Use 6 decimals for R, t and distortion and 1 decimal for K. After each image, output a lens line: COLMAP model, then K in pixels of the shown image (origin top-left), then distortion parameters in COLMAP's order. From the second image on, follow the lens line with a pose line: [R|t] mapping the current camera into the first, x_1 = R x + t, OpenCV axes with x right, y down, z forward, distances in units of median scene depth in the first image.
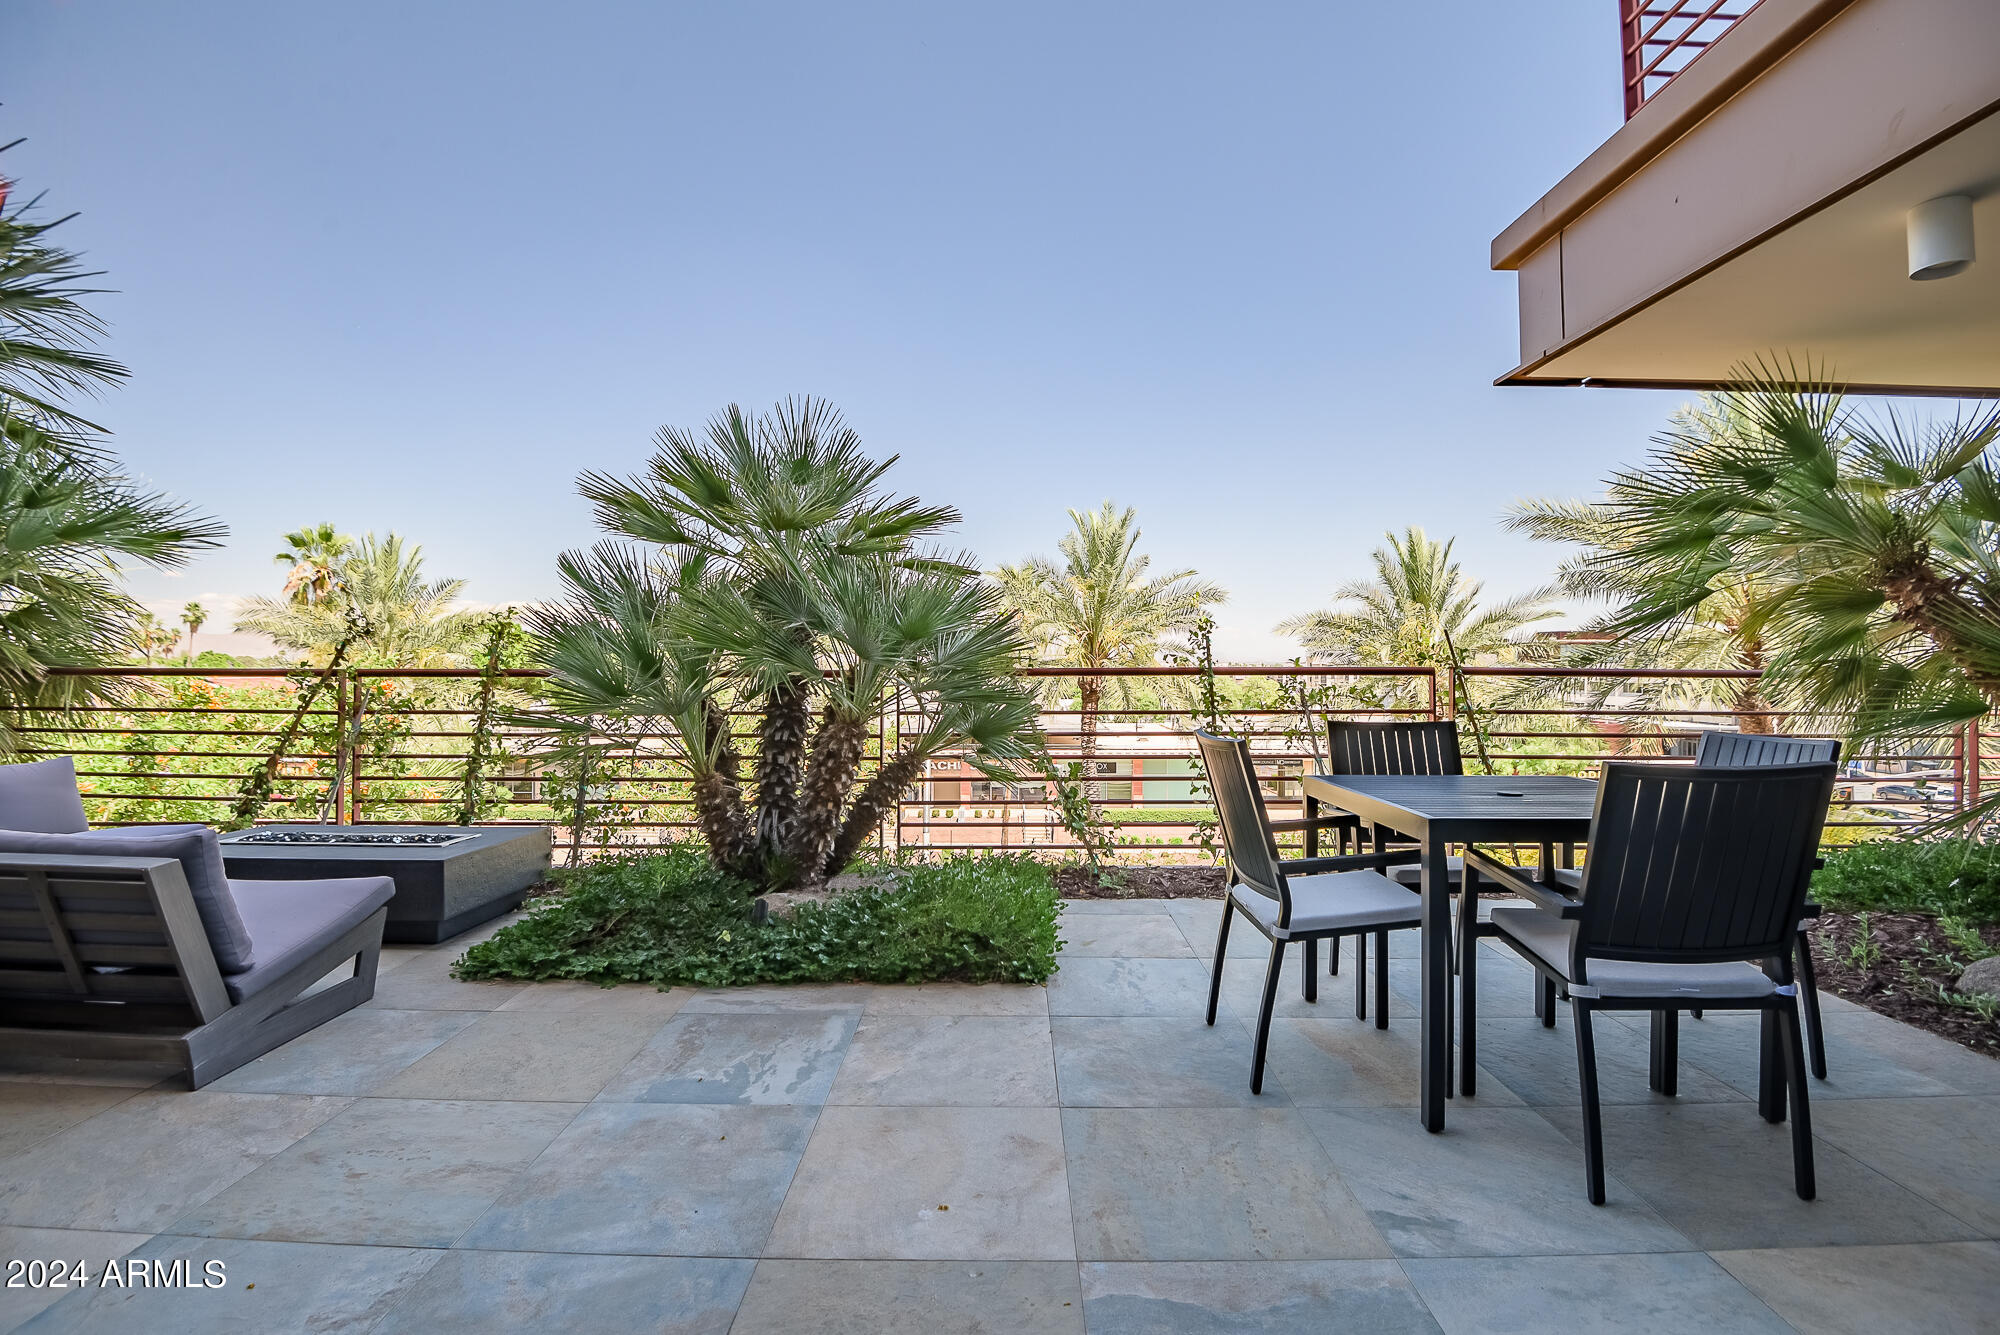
lens RADIAL K [[928.8, 0, 1005.4], [0, 928.8, 660.9], [0, 0, 1]] dist [-0.050930, 0.000035]
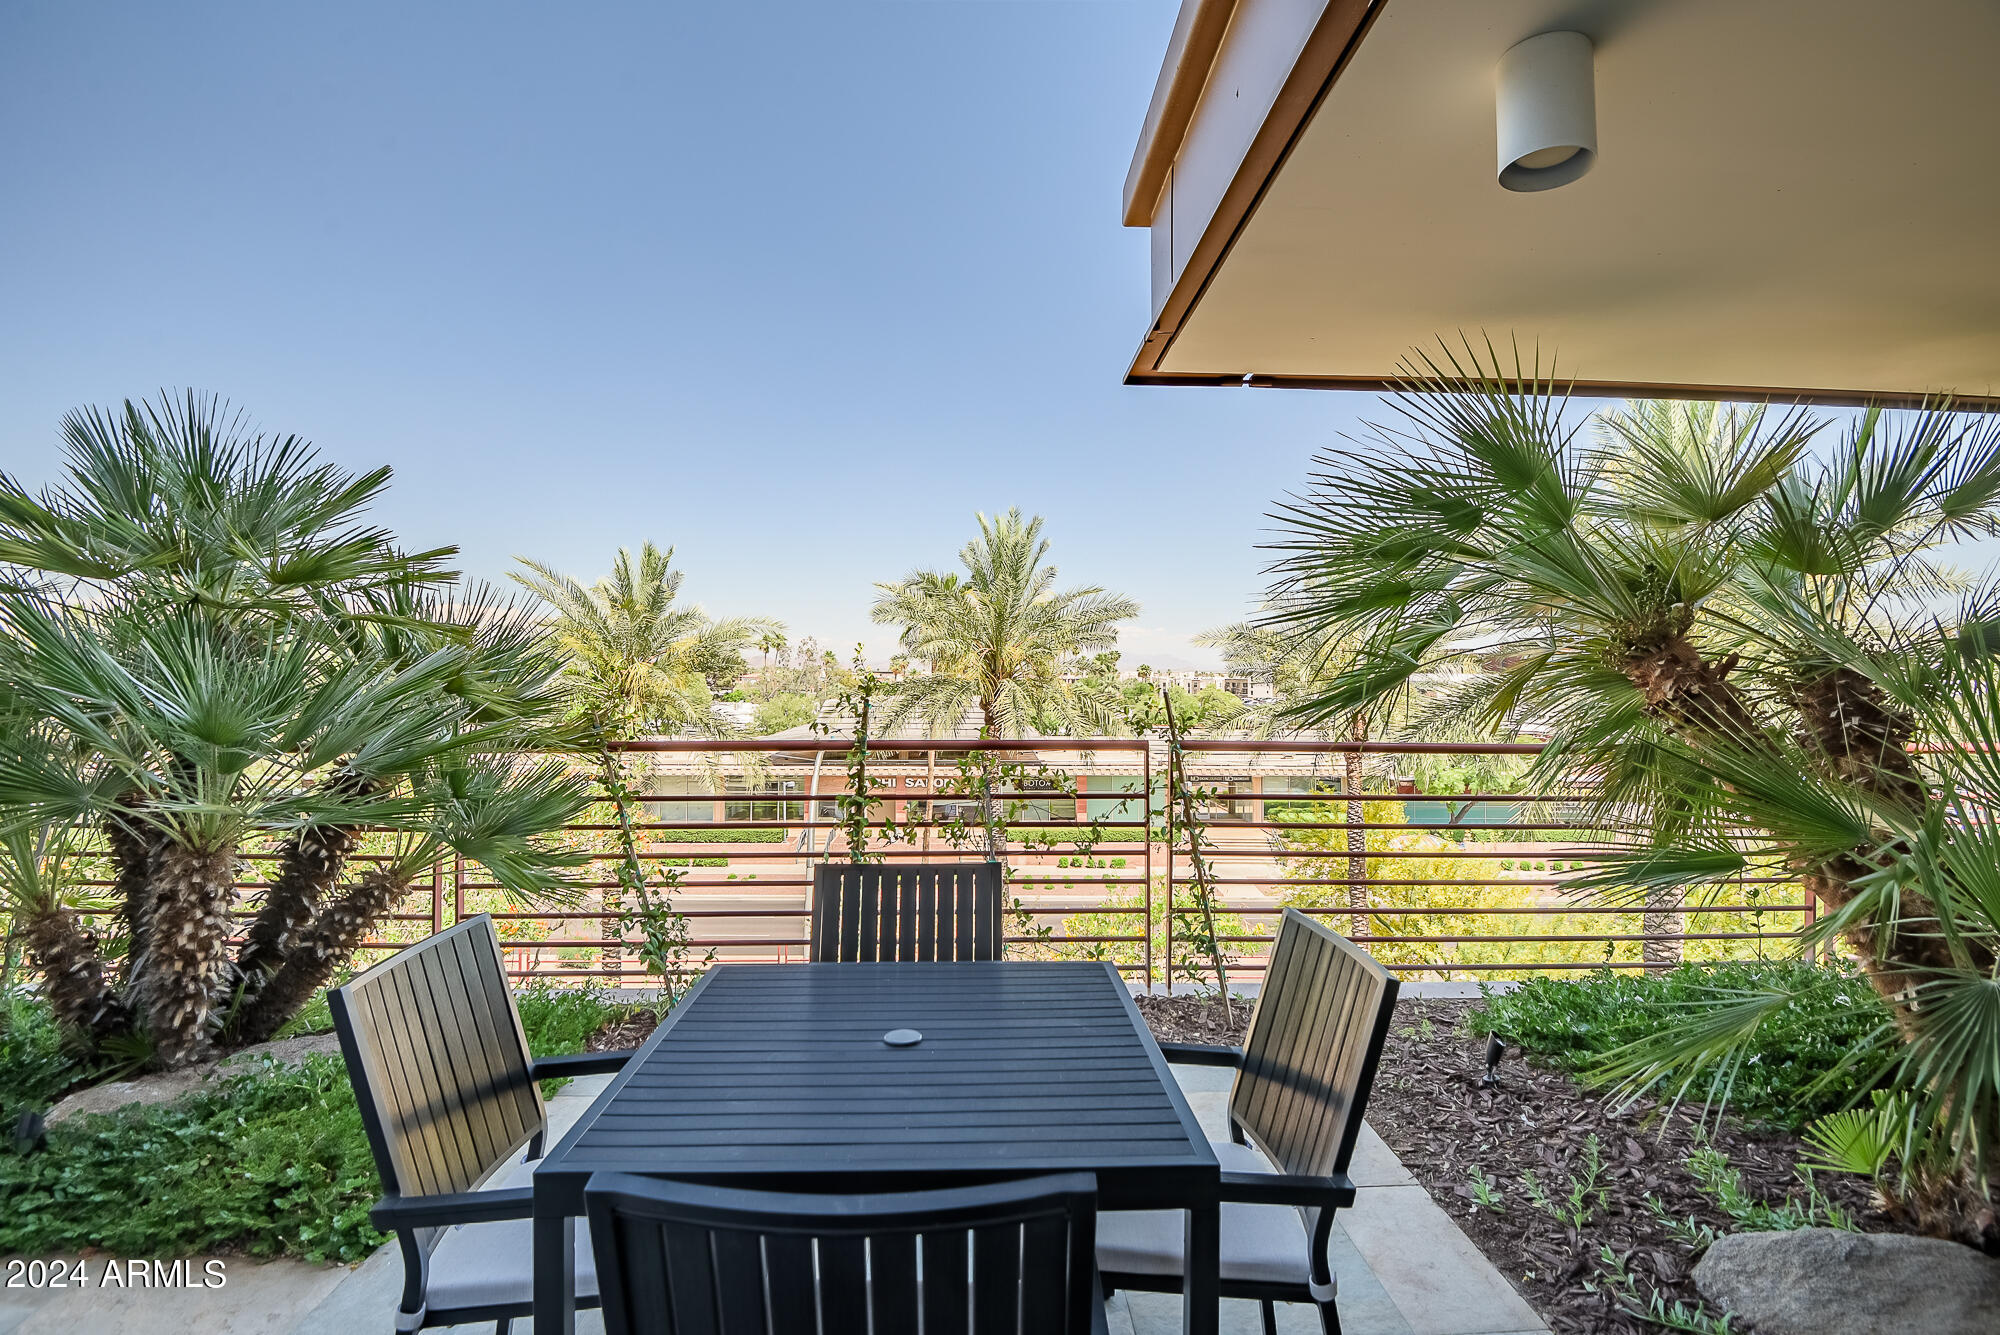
lens RADIAL K [[965.2, 0, 1022.4], [0, 965.2, 668.2], [0, 0, 1]] dist [0.002504, -0.027527]
pose [[0.997973, 0.003091, 0.063564, 0.381237], [-0.003013, 0.999995, -0.001323, -0.067499], [-0.063568, 0.001128, 0.997977, 0.214069]]
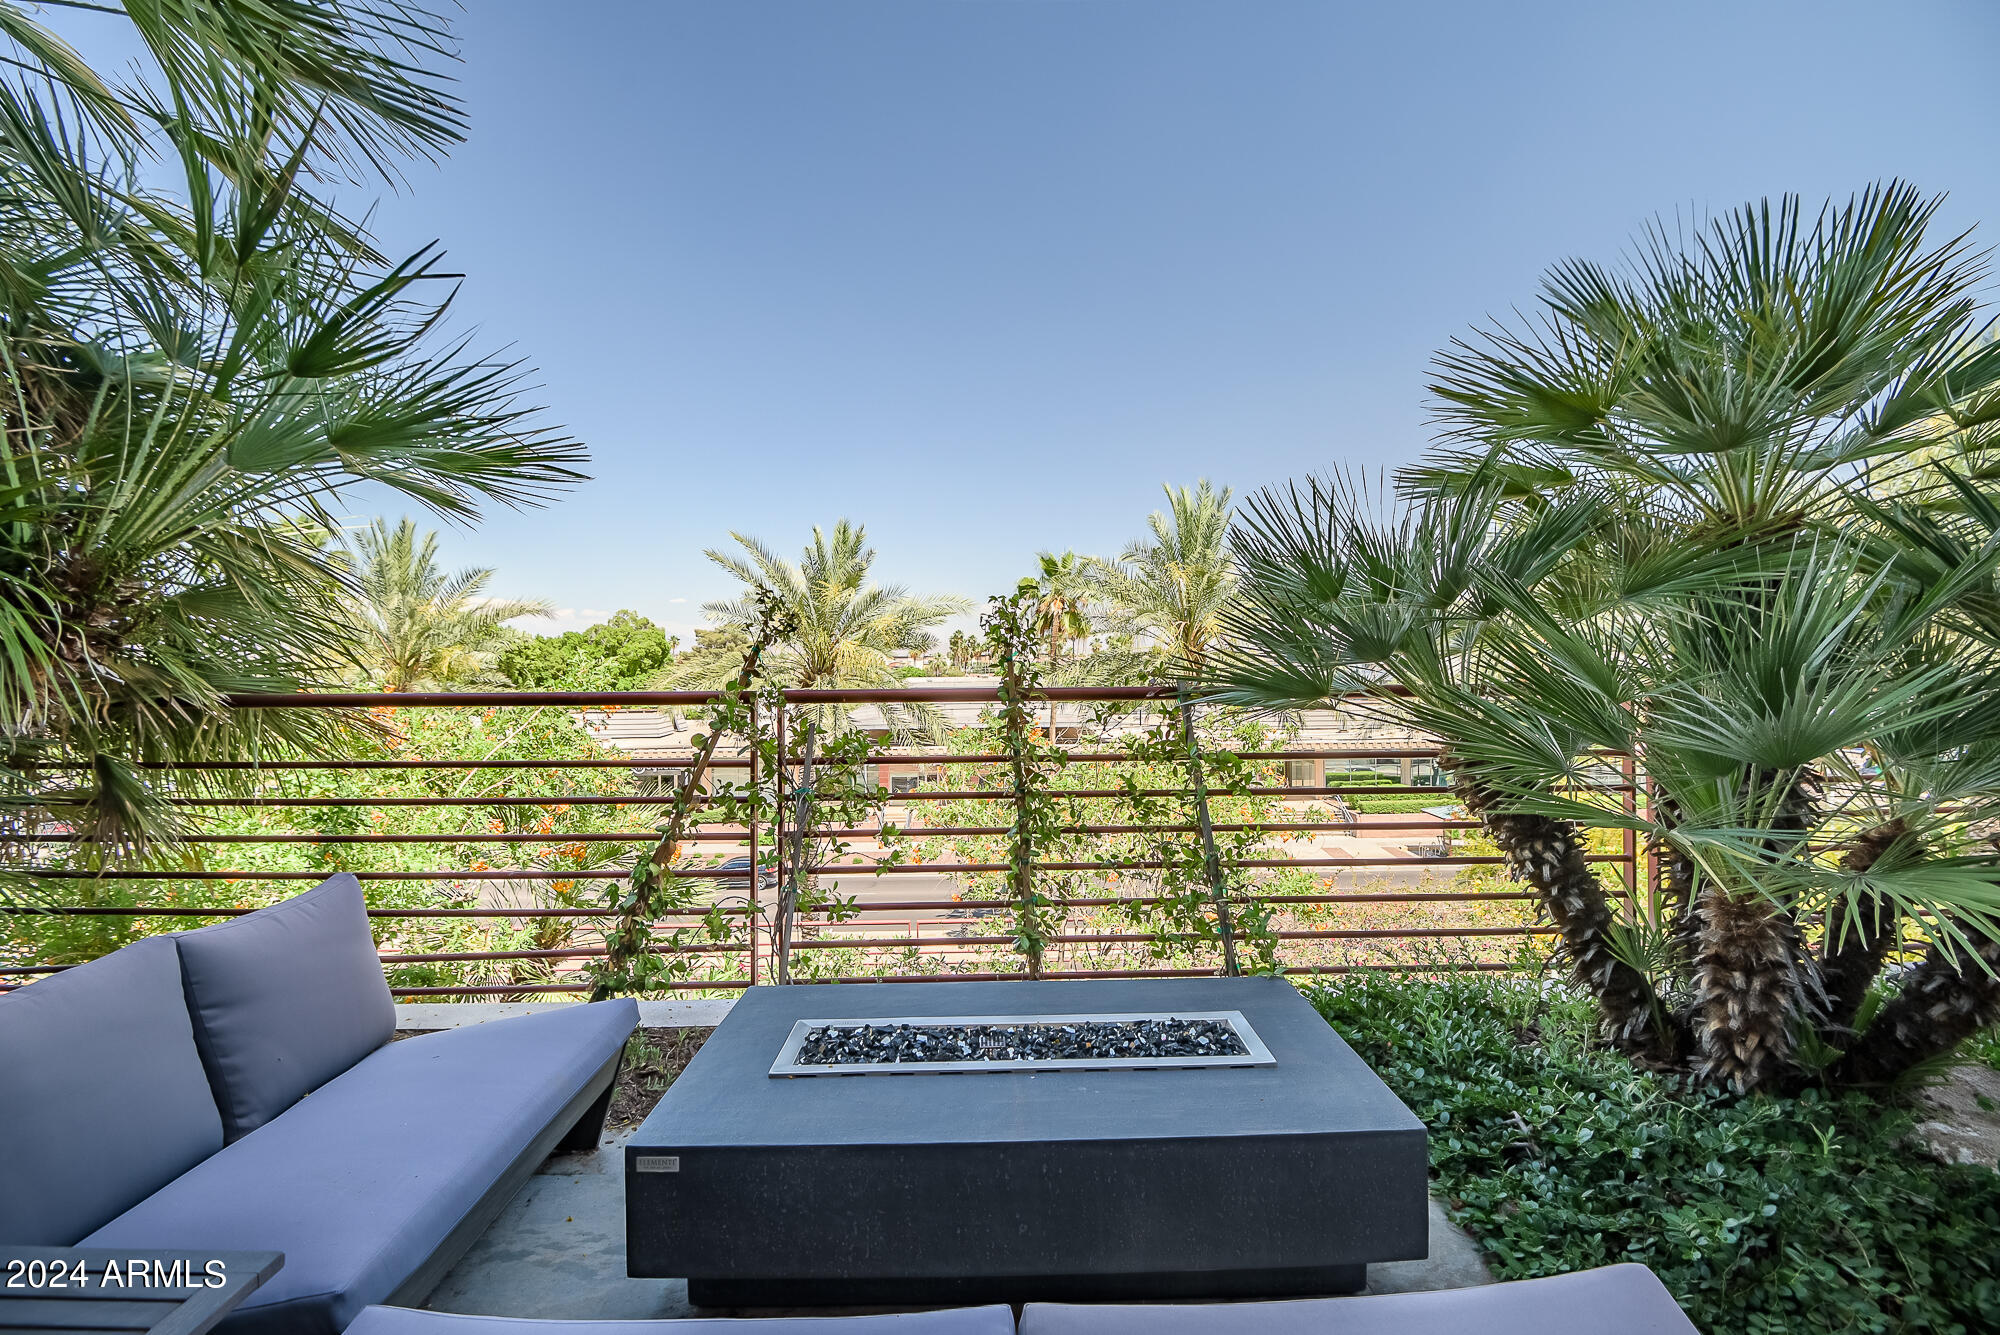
lens RADIAL K [[928.8, 0, 1005.4], [0, 928.8, 660.9], [0, 0, 1]] dist [-0.050930, 0.000035]
pose [[0.999021, -0.012171, 0.042523, -0.795638], [0.011773, 0.999884, 0.009616, -0.018631], [-0.042635, -0.009106, 0.999049, 0.511188]]
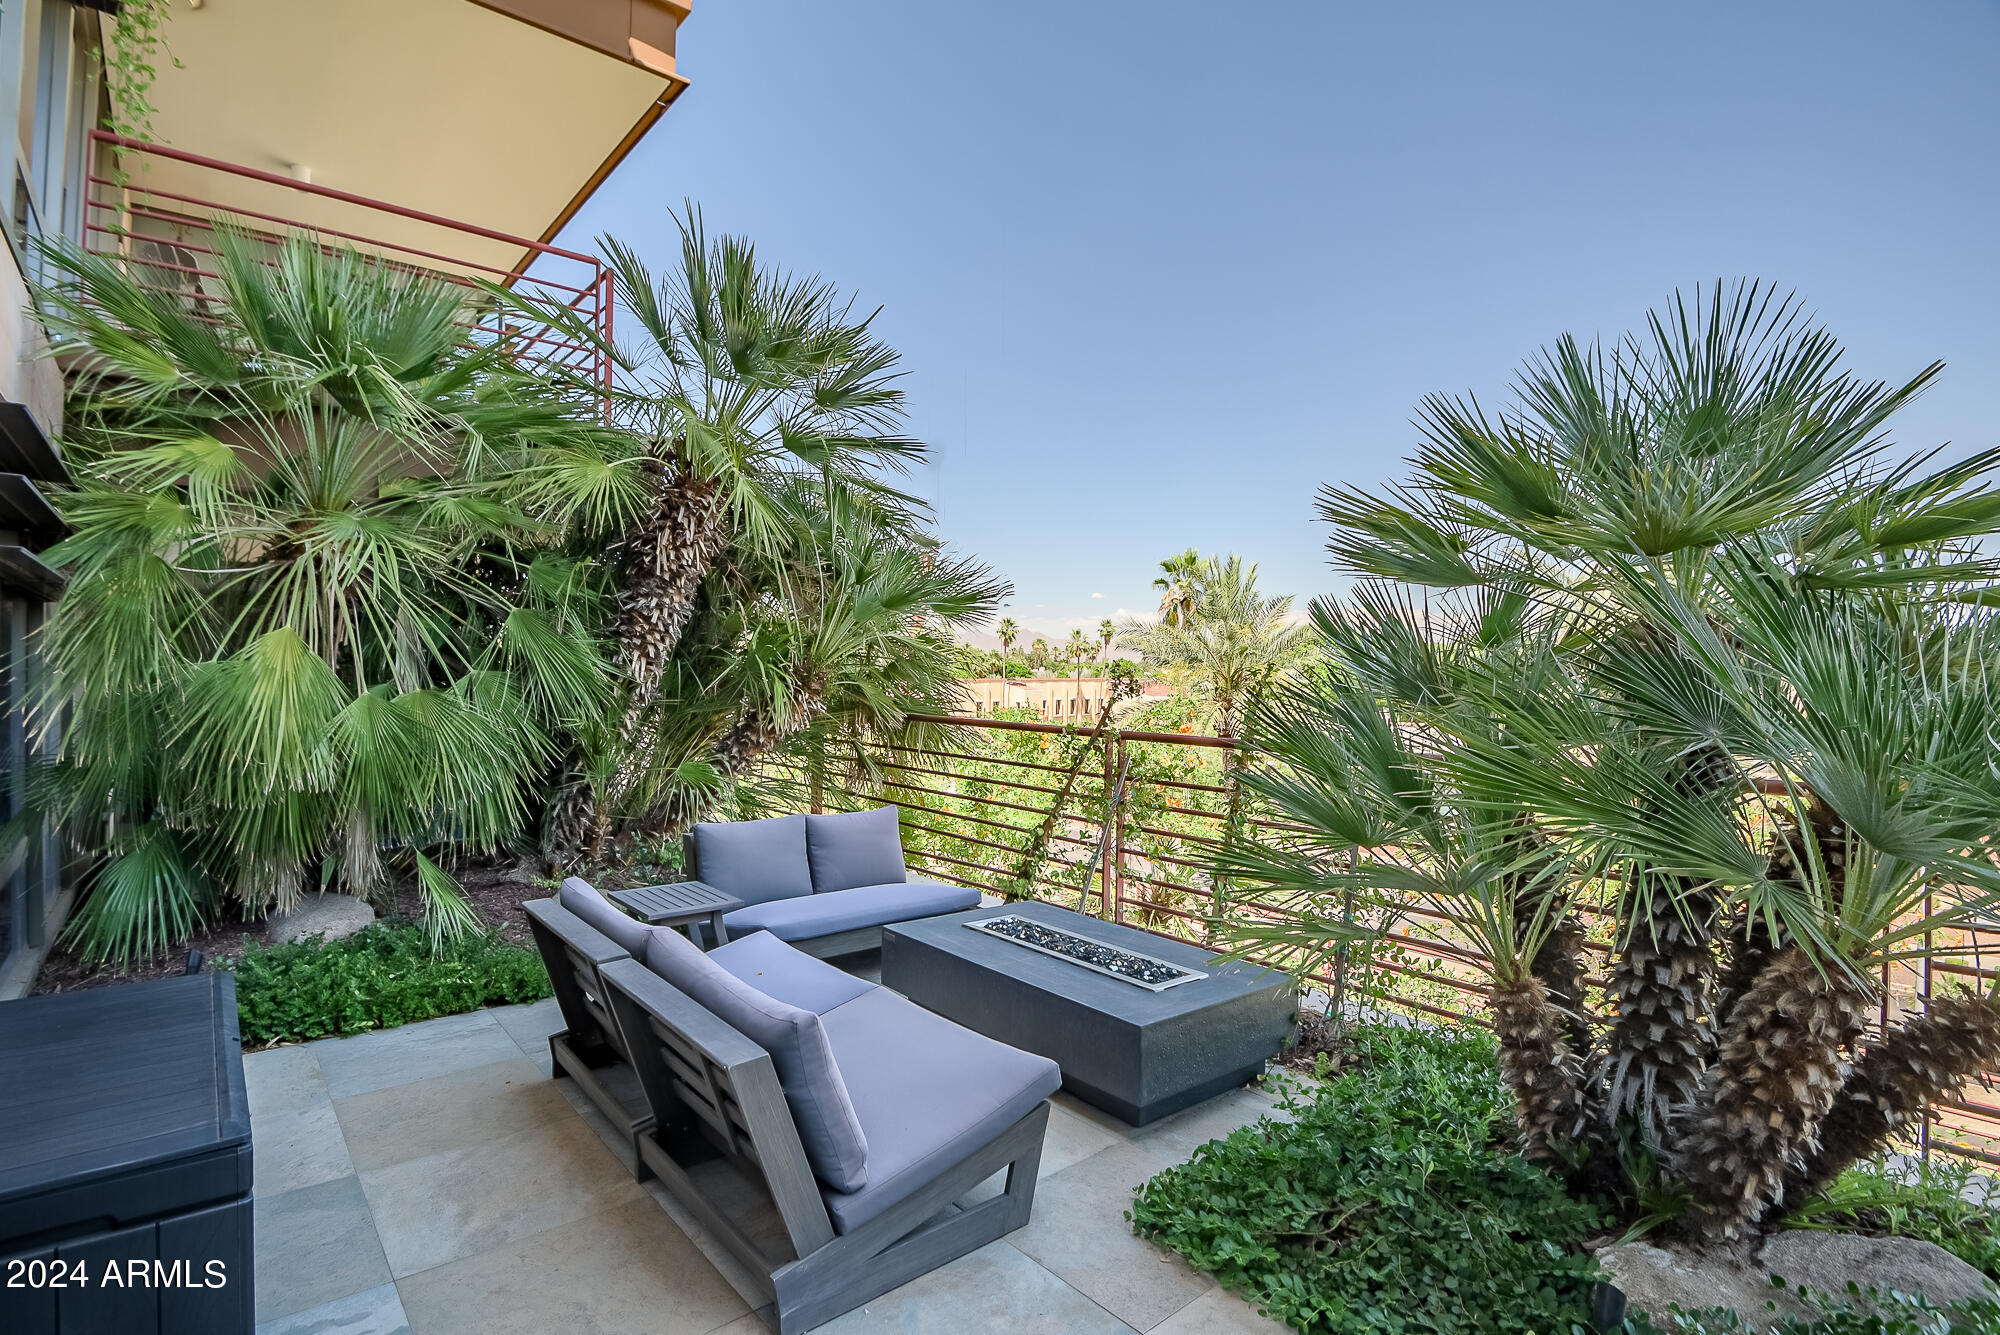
lens RADIAL K [[965.2, 0, 1022.4], [0, 965.2, 668.2], [0, 0, 1]] dist [0.002504, -0.027527]
pose [[0.675709, -0.002591, -0.737164, -0.083575], [0.004894, 0.999988, 0.000971, -0.073991], [0.737153, -0.004263, 0.675713, 0.351722]]
